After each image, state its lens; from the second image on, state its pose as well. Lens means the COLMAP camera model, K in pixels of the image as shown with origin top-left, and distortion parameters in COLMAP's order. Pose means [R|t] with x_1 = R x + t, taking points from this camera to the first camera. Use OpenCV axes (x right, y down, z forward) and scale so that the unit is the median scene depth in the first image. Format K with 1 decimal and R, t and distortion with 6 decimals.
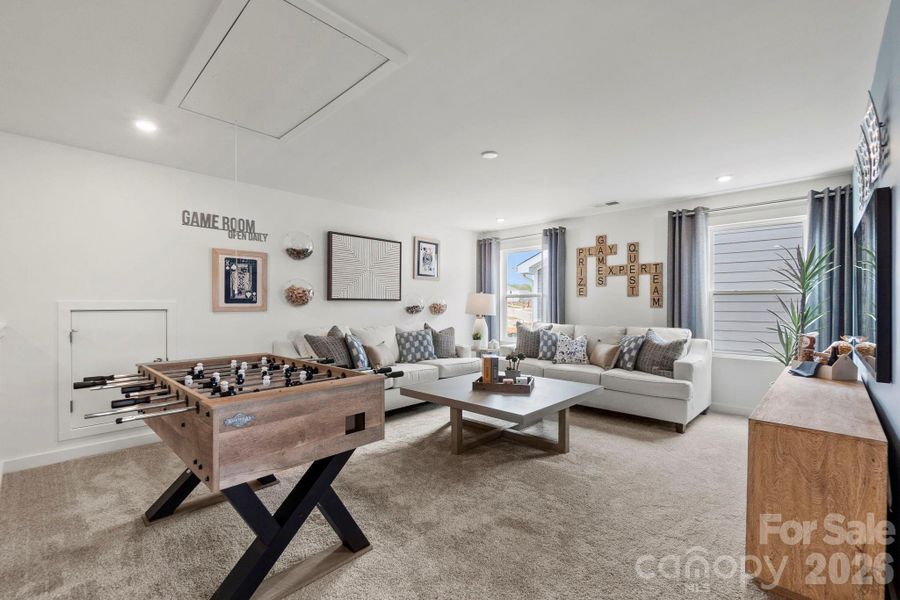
lens RADIAL K [[392.9, 0, 452.7], [0, 392.9, 305.3], [0, 0, 1]] dist [0.004822, 0.000172]
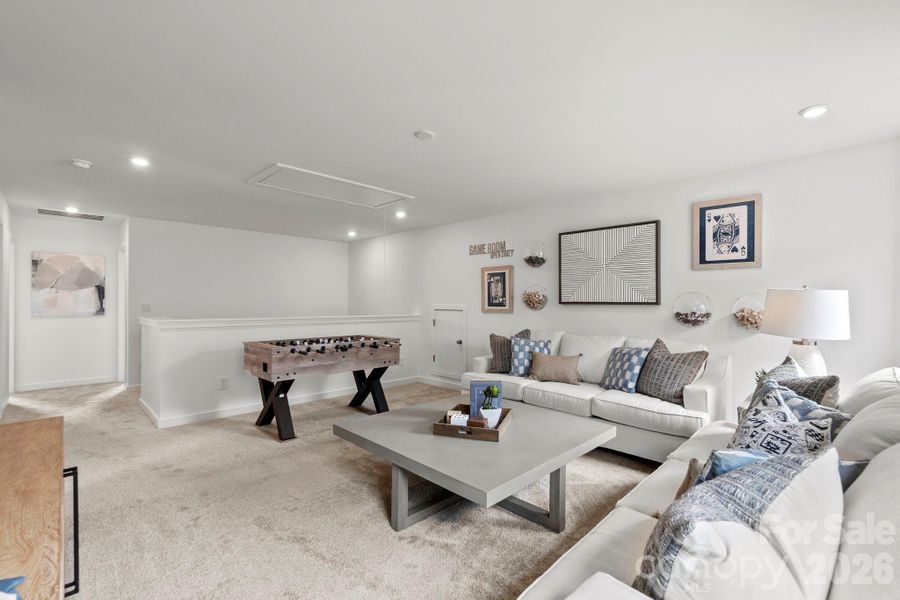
lens RADIAL K [[392.9, 0, 452.8], [0, 392.9, 299.2], [0, 0, 1]] dist [0.004822, 0.000172]
pose [[-0.022655, -0.008399, -0.999708, 0.763237], [-0.006062, 0.999947, -0.008263, -0.017318], [0.999725, 0.005873, -0.022705, 0.865696]]
